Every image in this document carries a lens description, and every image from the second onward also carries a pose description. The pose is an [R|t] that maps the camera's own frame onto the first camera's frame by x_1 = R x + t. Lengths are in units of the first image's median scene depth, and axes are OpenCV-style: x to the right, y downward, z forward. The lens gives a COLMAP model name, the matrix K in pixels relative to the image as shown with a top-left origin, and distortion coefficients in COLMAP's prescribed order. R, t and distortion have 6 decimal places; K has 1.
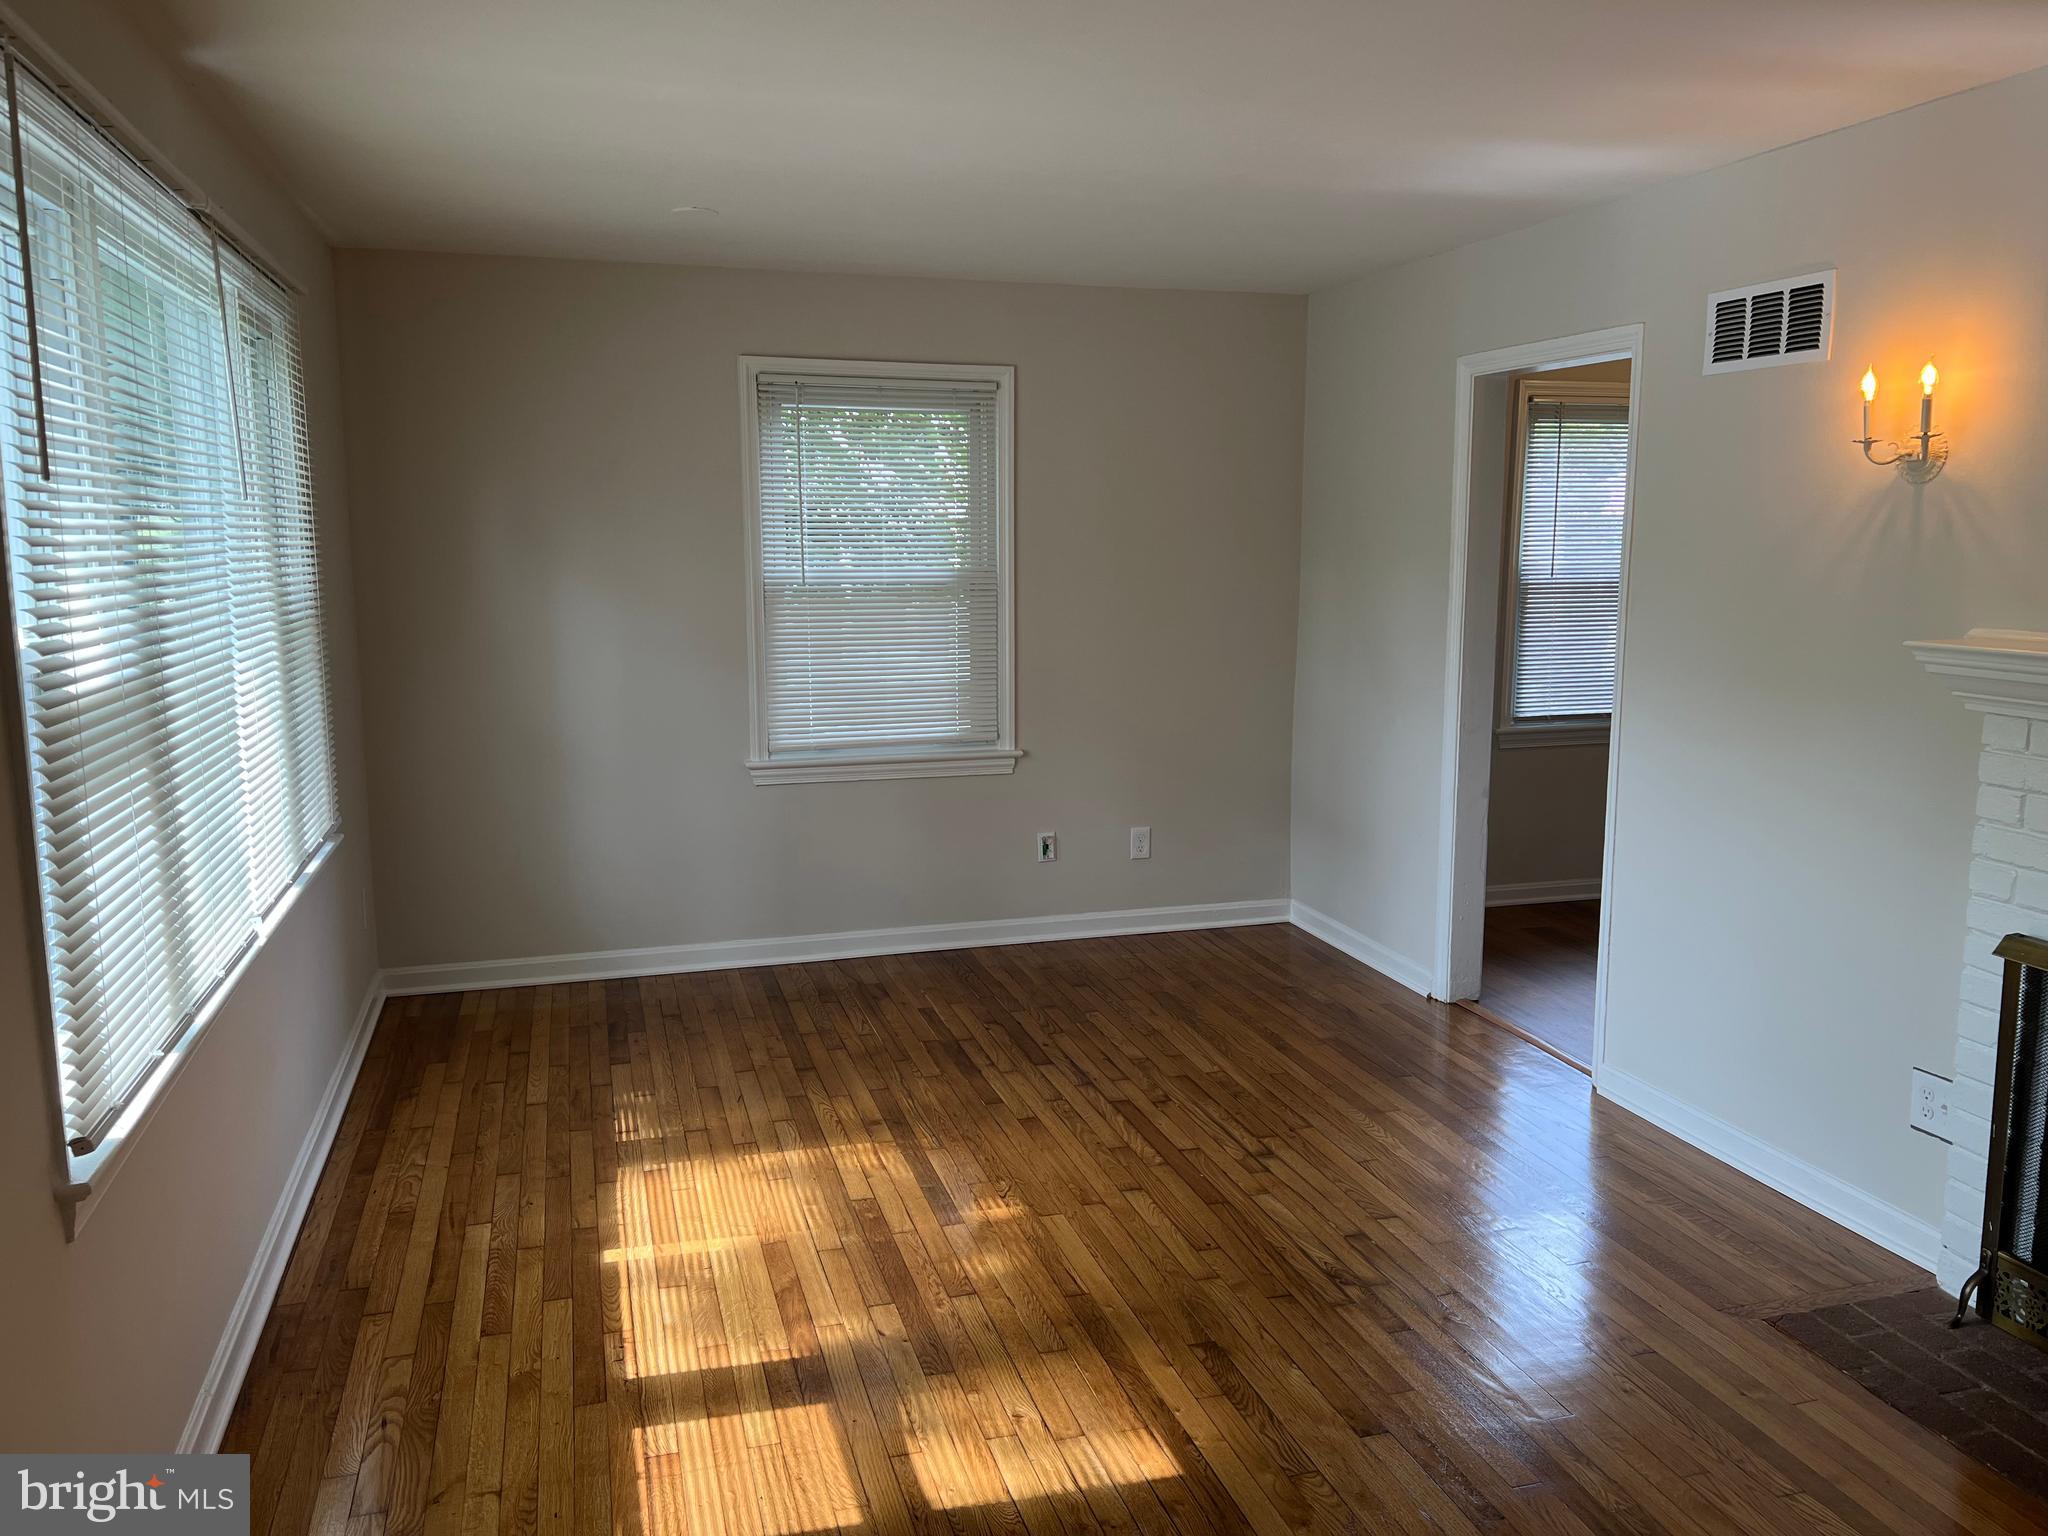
lens RADIAL K [[1527.4, 0, 1029.7], [0, 1527.4, 762.6], [0, 0, 1]] dist [0.081760, -0.213134]
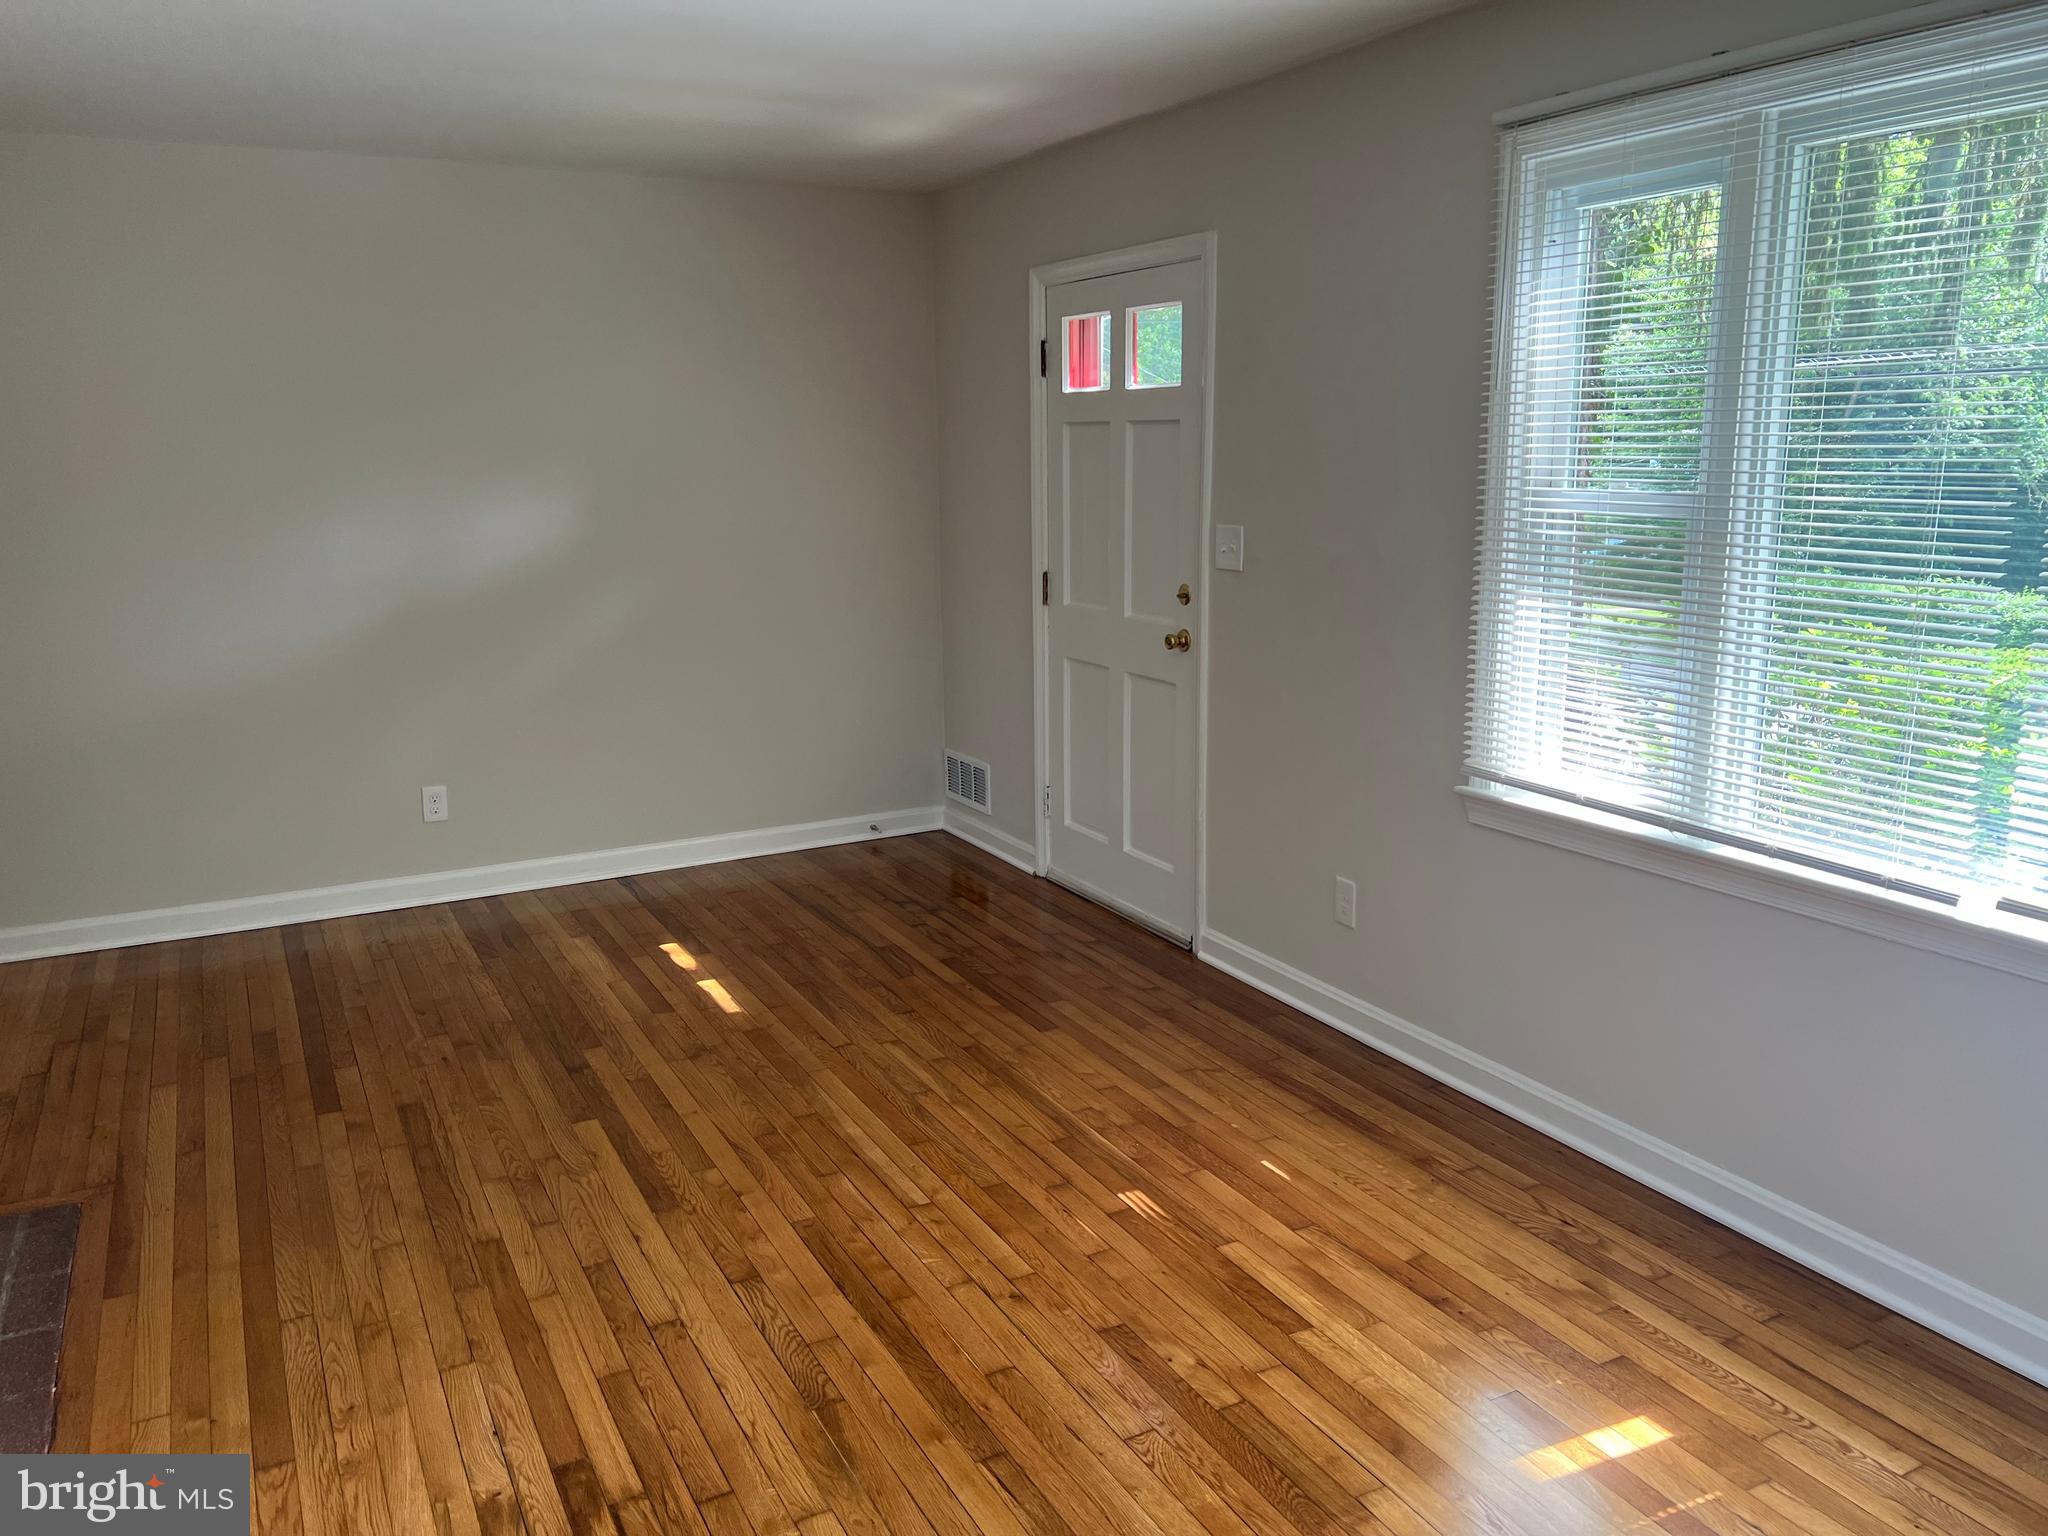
lens RADIAL K [[1523.2, 0, 1020.9], [0, 1523.2, 772.0], [0, 0, 1]] dist [0.057901, -0.066773]
pose [[-0.981389, 0.060490, -0.182256, 0.102856], [-0.008857, 0.933822, 0.357629, -0.181151], [0.191828, 0.352587, -0.915906, 1.211007]]
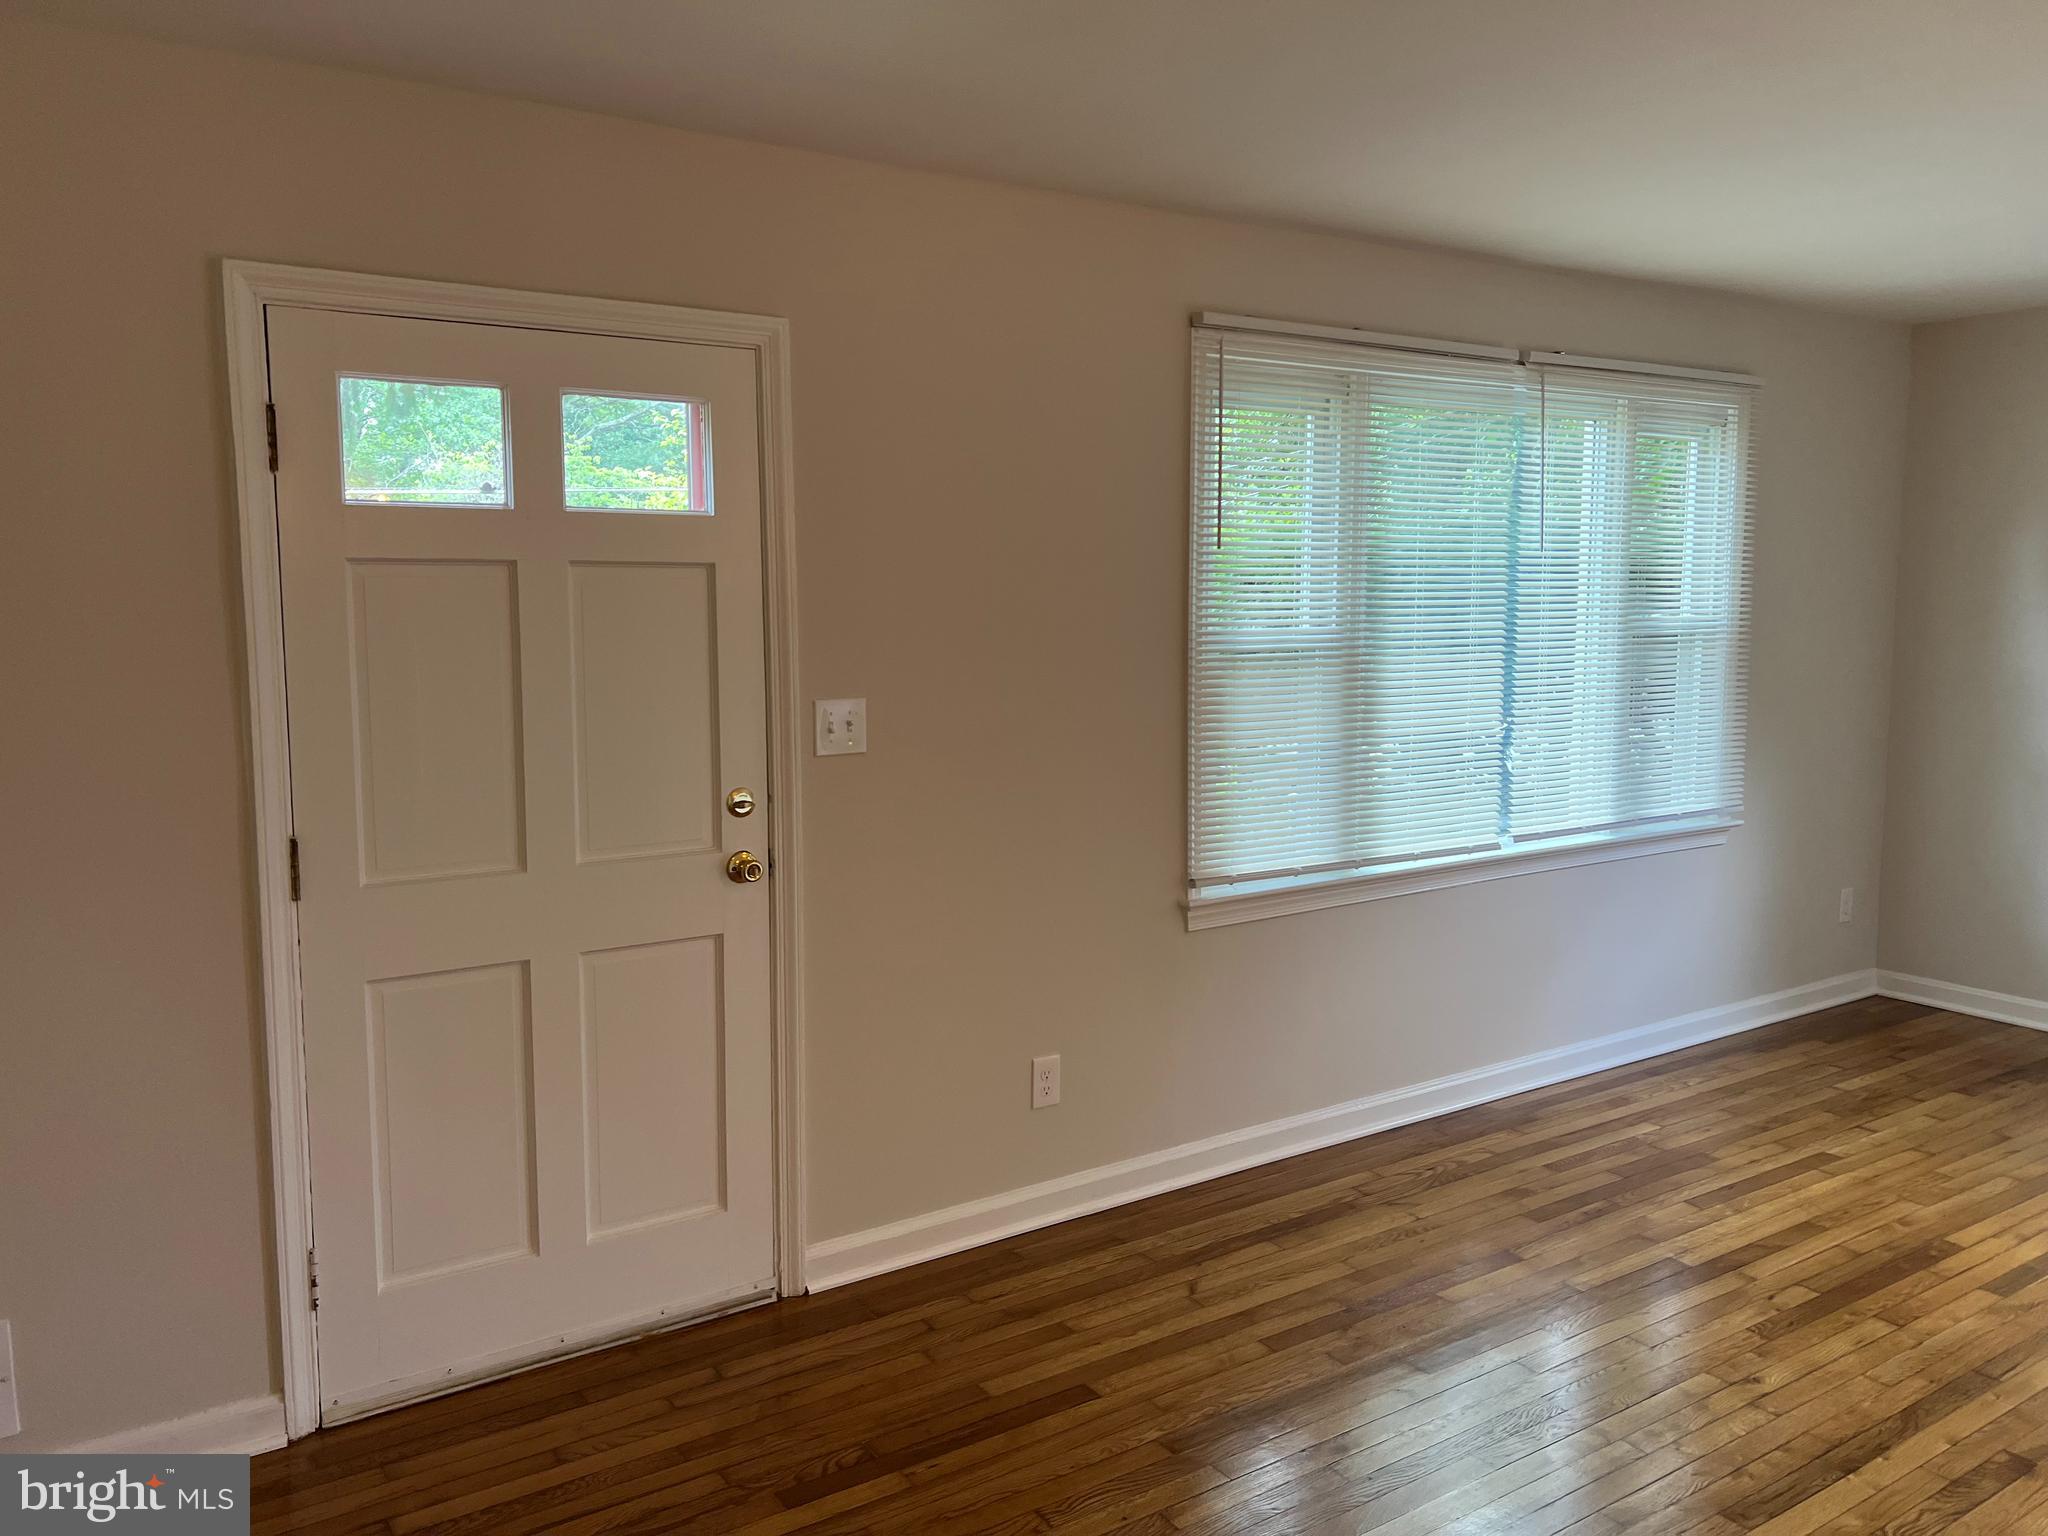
lens RADIAL K [[1554.3, 0, 1021.7], [0, 1554.3, 739.1], [0, 0, 1]] dist [0.074231, -0.078581]
pose [[0.293146, 0.102792, -0.950526, 0.568186], [-0.145014, 0.987481, 0.062066, -0.010707], [0.945006, 0.119645, 0.304383, 0.077133]]
